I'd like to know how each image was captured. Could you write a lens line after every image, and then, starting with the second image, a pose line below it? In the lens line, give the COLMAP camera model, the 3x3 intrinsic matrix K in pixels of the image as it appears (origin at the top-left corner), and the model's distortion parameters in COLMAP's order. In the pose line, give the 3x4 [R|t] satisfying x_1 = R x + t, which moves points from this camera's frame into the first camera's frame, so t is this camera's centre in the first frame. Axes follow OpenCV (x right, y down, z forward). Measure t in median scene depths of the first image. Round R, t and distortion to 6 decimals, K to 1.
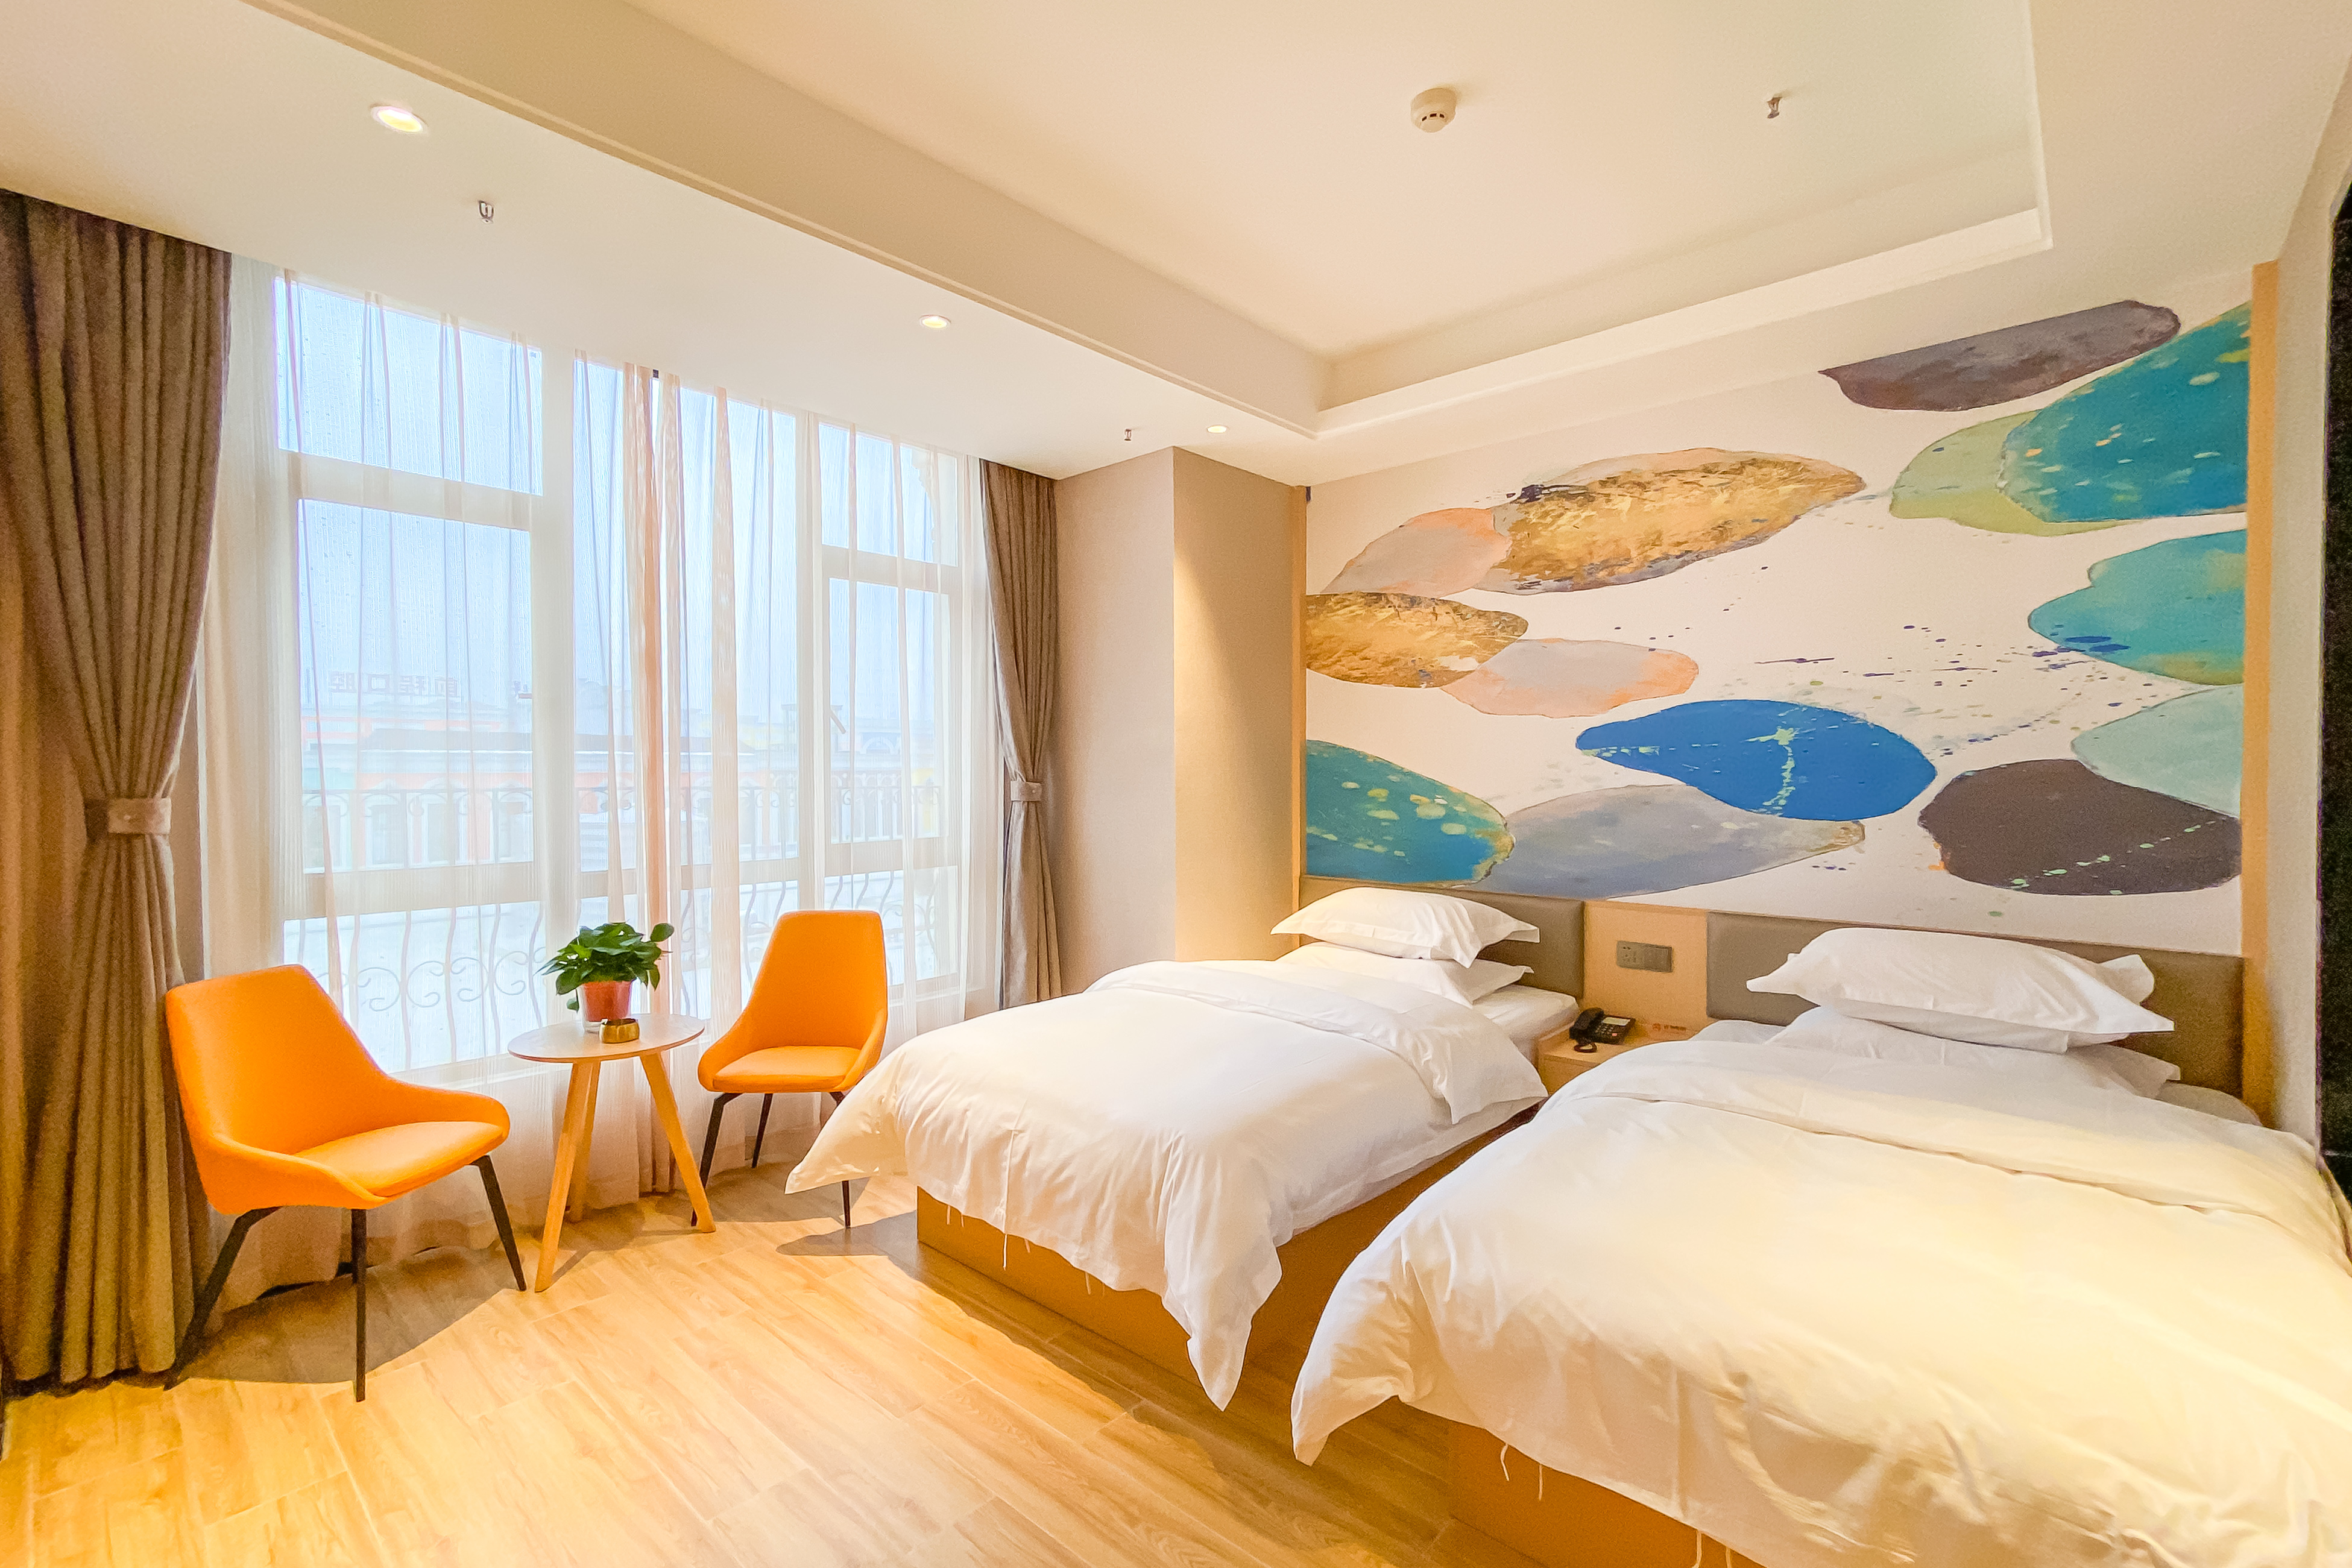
lens RADIAL K [[1012.4, 0, 1187.2], [0, 1012.4, 782.1], [0, 0, 1]] dist [-0.003671, -0.000075]
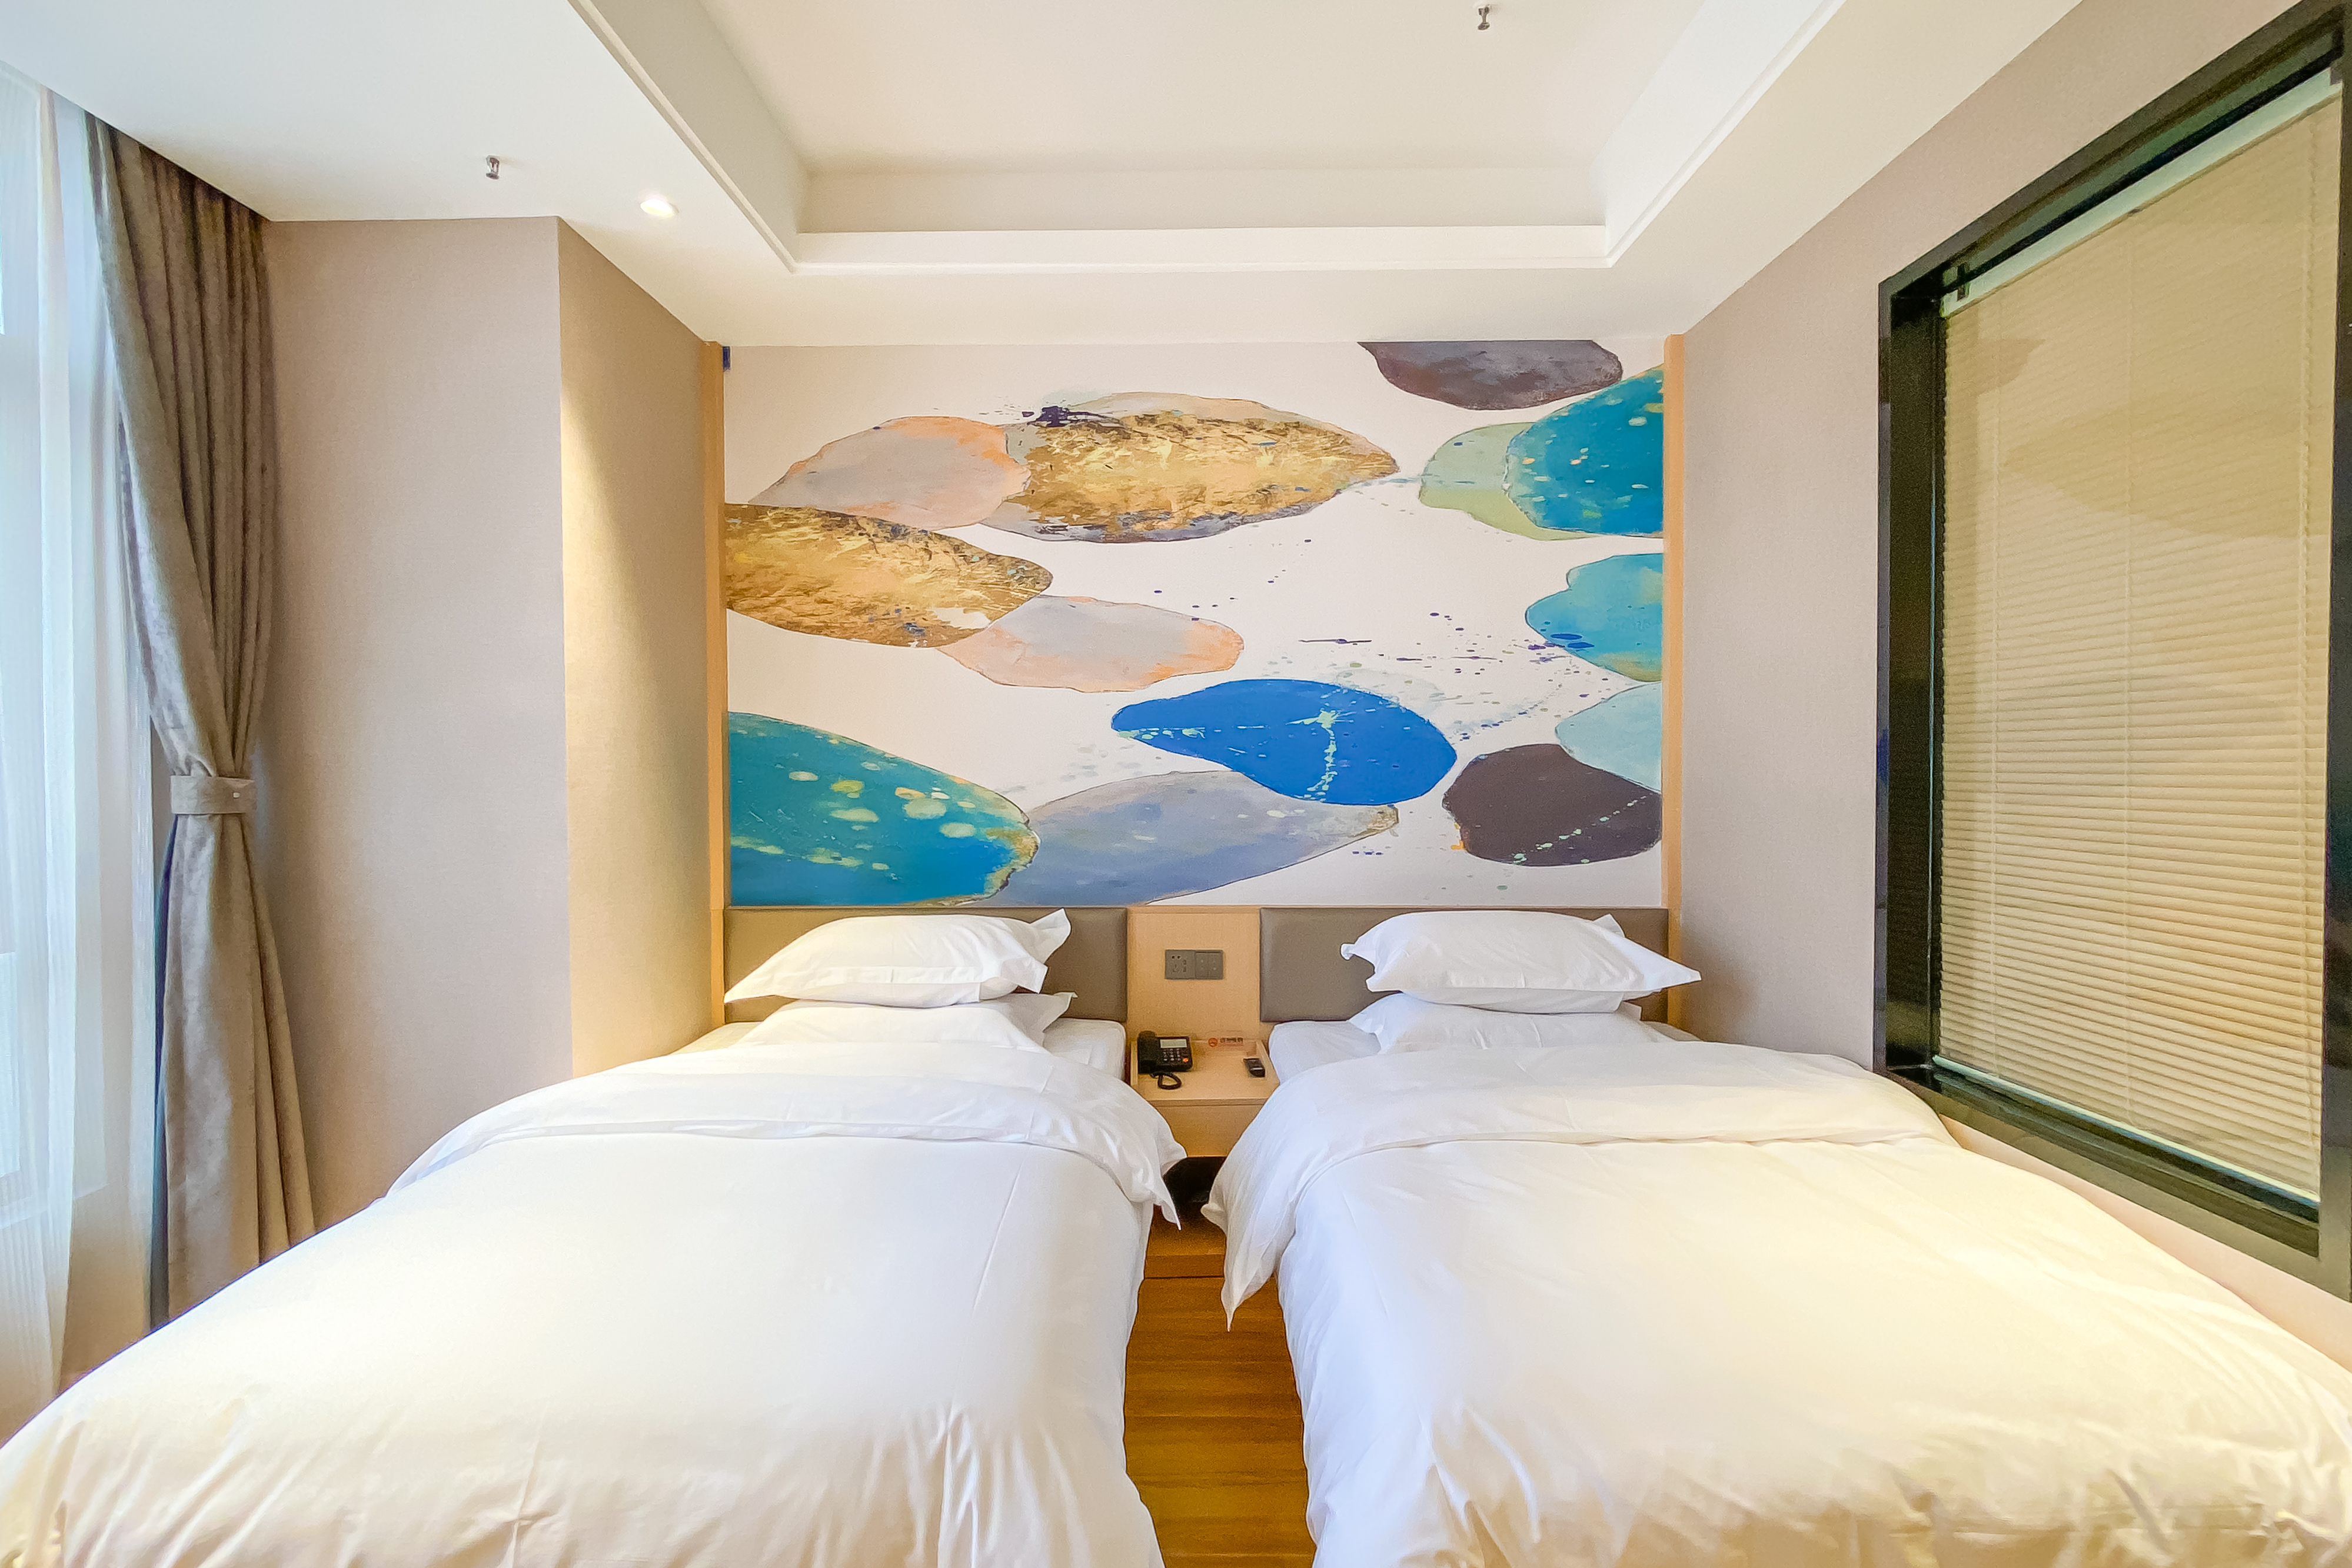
lens RADIAL K [[1095.7, 0, 1178.3], [0, 1095.7, 782.5], [0, 0, 1]] dist [0.005023, -0.003549]
pose [[0.754298, -0.017524, 0.656298, -0.202382], [0.010087, 0.999835, 0.015104, -0.002157], [-0.656454, -0.004773, 0.754351, 0.314228]]
